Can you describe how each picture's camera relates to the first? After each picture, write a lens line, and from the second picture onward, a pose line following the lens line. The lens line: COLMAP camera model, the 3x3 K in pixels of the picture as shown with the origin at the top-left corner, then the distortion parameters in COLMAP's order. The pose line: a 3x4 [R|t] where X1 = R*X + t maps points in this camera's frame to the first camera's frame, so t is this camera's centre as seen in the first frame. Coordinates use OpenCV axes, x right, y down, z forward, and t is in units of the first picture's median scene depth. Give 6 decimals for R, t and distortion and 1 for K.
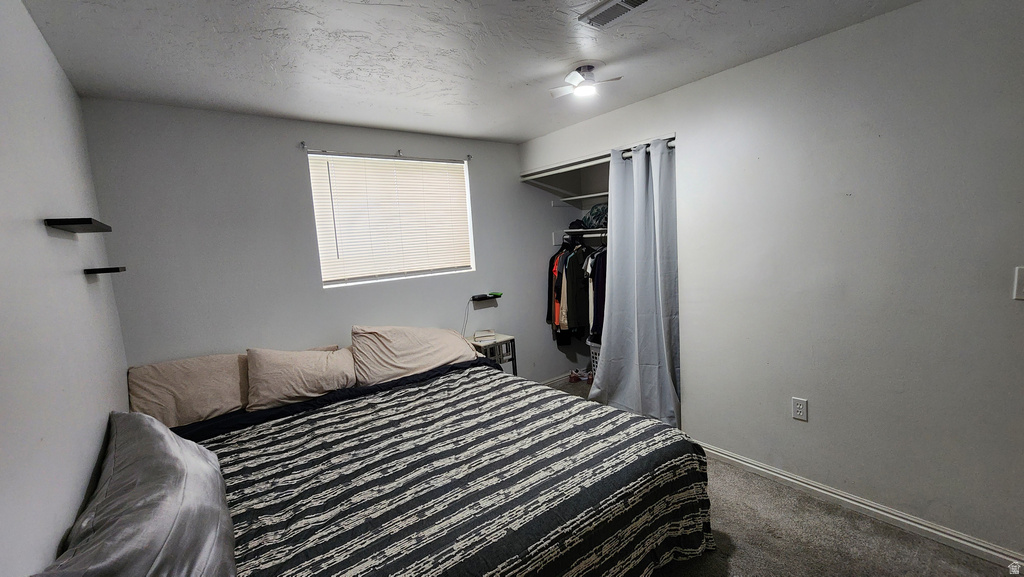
lens RADIAL K [[424.4, 0, 515.1], [0, 424.4, 285.0], [0, 0, 1]] dist [-0.002880, 0.000697]
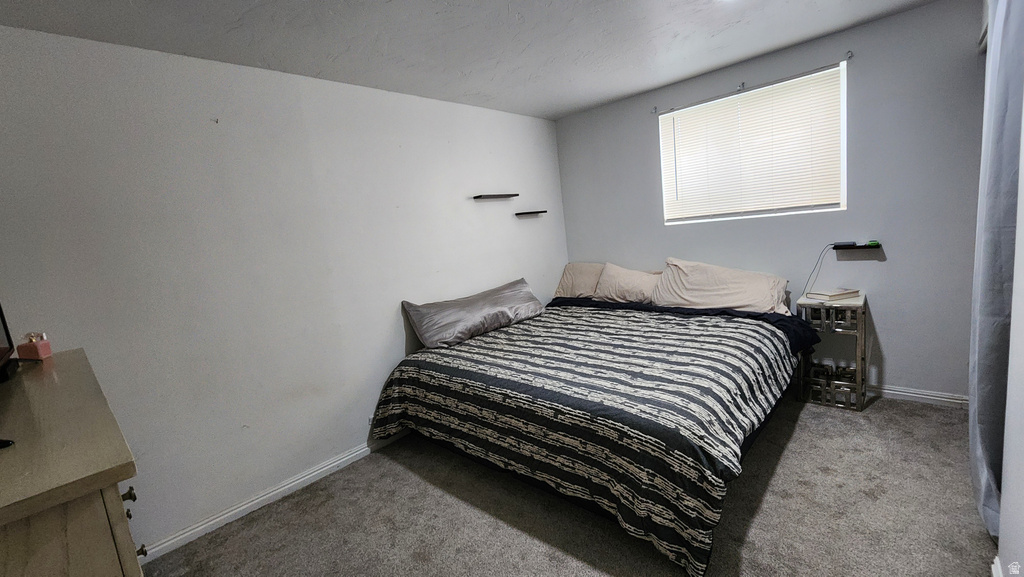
lens RADIAL K [[424.4, 0, 515.1], [0, 424.4, 285.0], [0, 0, 1]] dist [-0.002880, 0.000697]
pose [[0.156868, 0.184090, -0.970311, 0.969827], [-0.009145, 0.982703, 0.184962, -0.060949], [0.987577, -0.020141, 0.155838, 0.492973]]
